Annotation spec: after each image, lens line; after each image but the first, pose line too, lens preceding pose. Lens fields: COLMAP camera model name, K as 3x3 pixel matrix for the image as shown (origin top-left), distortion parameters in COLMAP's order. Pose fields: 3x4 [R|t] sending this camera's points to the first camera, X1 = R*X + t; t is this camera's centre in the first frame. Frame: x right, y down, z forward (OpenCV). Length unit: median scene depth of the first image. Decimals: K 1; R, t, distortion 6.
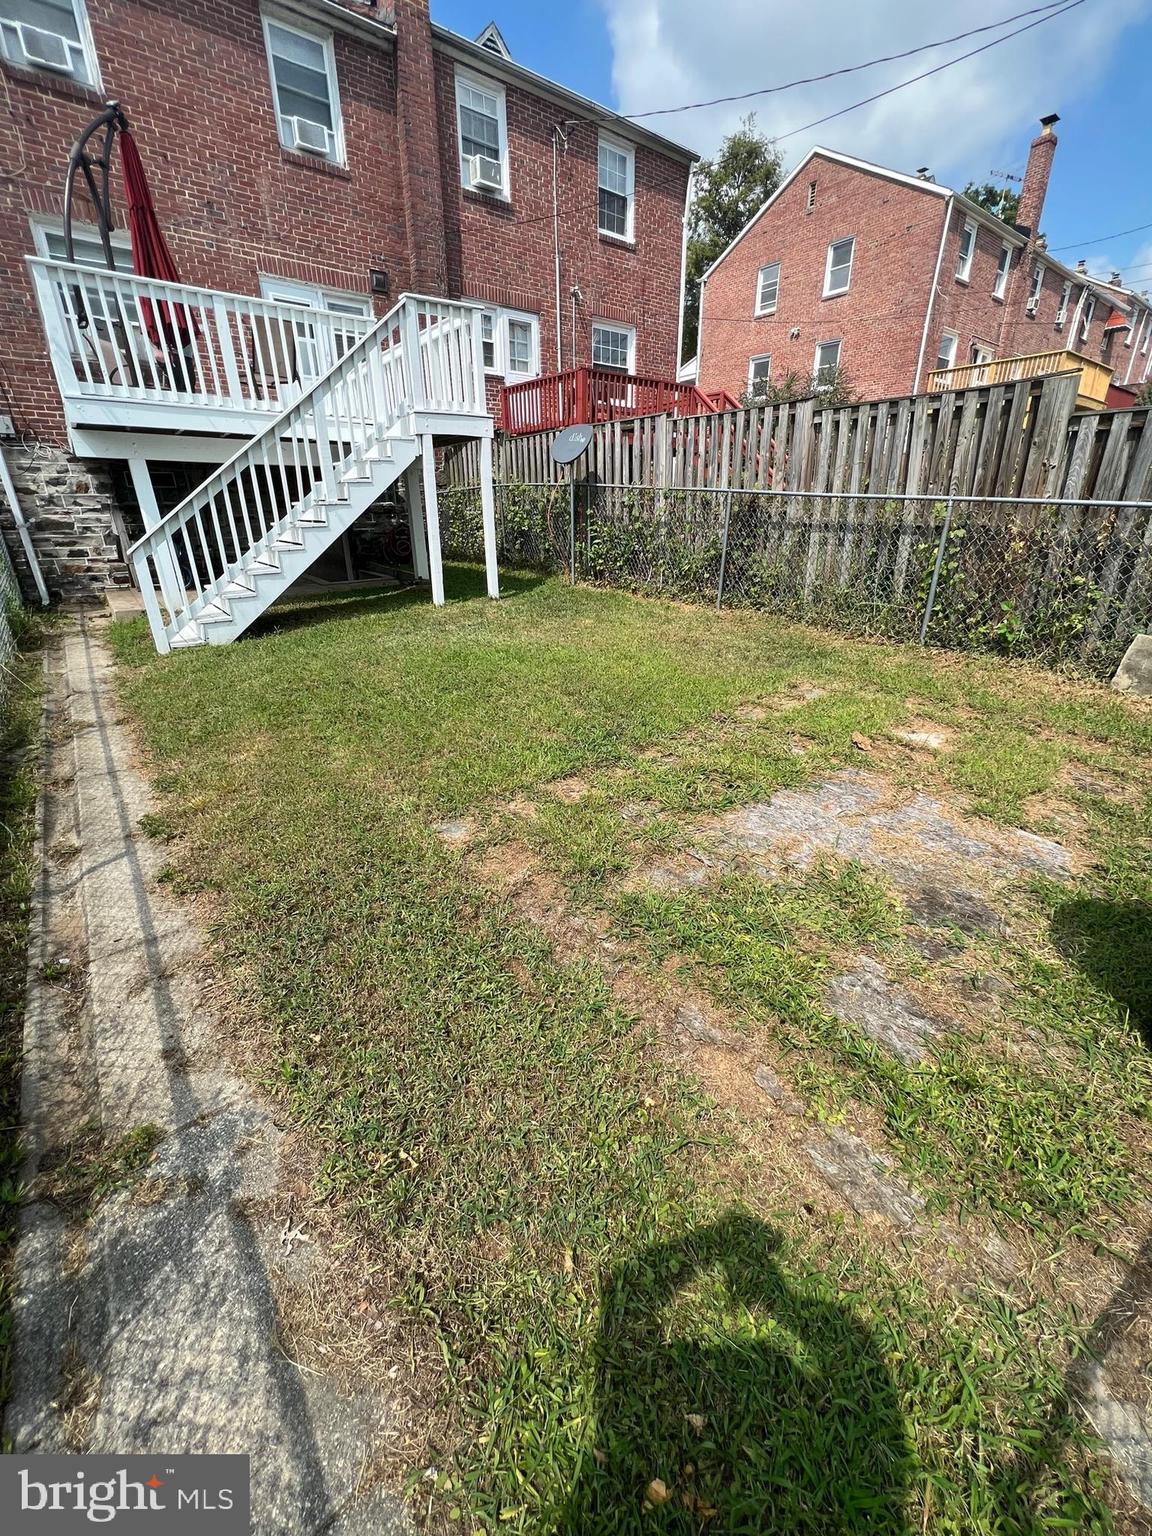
lens RADIAL K [[615.8, 0, 576.0], [0, 615.8, 768.0], [0, 0, 1]] dist [-0.001620, 0.000124]
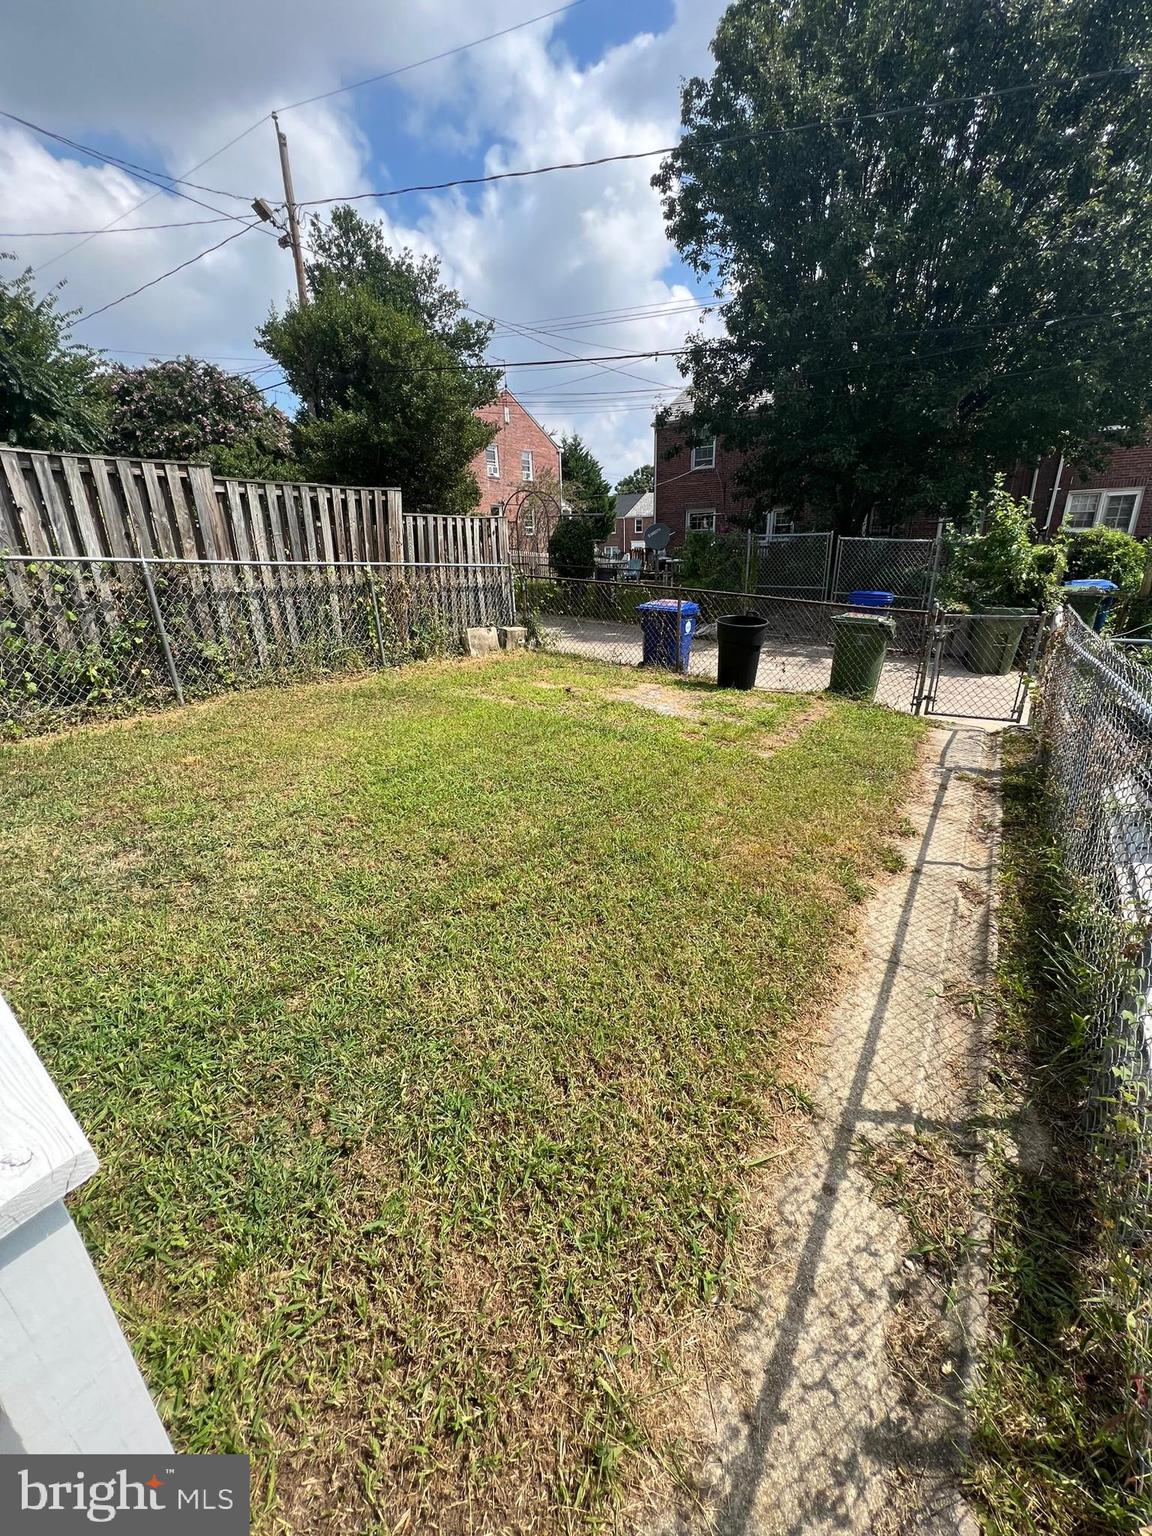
lens RADIAL K [[615.8, 0, 576.0], [0, 615.8, 768.0], [0, 0, 1]] dist [-0.001620, 0.000124]
pose [[-0.318137, -0.304917, 0.897672, -1.445431], [0.383733, 0.824419, 0.416031, -0.716654], [-0.866913, 0.476821, -0.145272, 1.582336]]
